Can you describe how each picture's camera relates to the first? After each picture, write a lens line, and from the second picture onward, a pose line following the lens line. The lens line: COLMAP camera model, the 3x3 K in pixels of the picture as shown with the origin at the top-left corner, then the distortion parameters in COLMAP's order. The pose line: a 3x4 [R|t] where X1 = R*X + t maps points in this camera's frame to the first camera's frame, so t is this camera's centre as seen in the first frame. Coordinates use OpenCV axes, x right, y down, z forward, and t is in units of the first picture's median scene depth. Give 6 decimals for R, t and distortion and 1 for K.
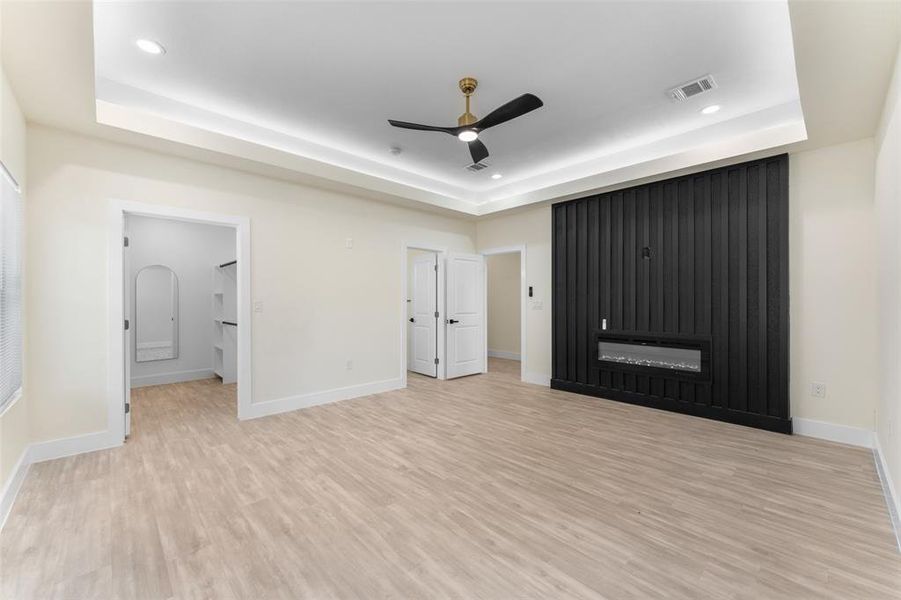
lens RADIAL K [[363.0, 0, 451.4], [0, 363.0, 300.5], [0, 0, 1]] dist [0.002949, 0.000116]
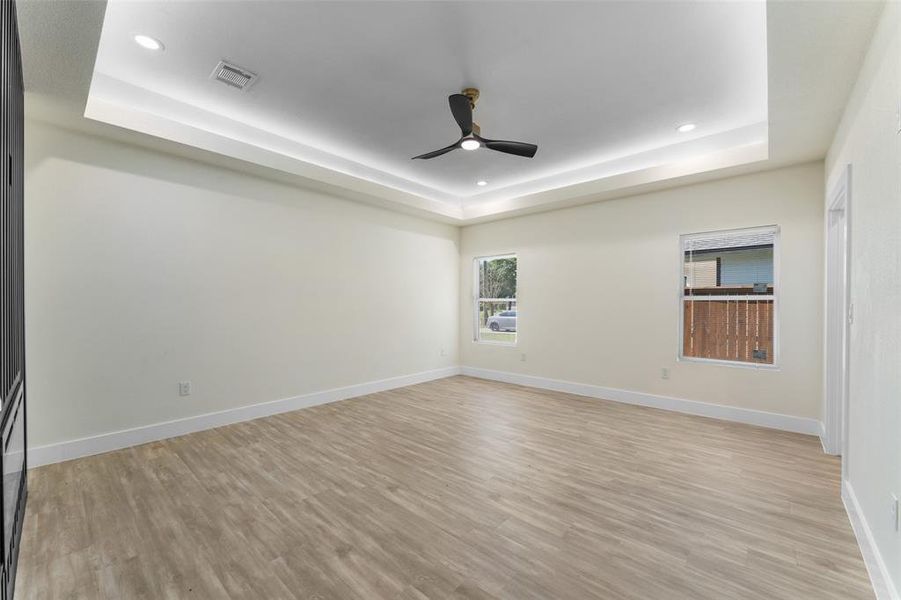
lens RADIAL K [[363.0, 0, 450.5], [0, 363.0, 305.5], [0, 0, 1]] dist [0.002949, 0.000116]
pose [[-0.996562, -0.001598, -0.082839, 0.198018], [-0.001832, 0.999995, 0.002751, 0.002600], [0.082834, 0.002894, -0.996559, 2.132646]]
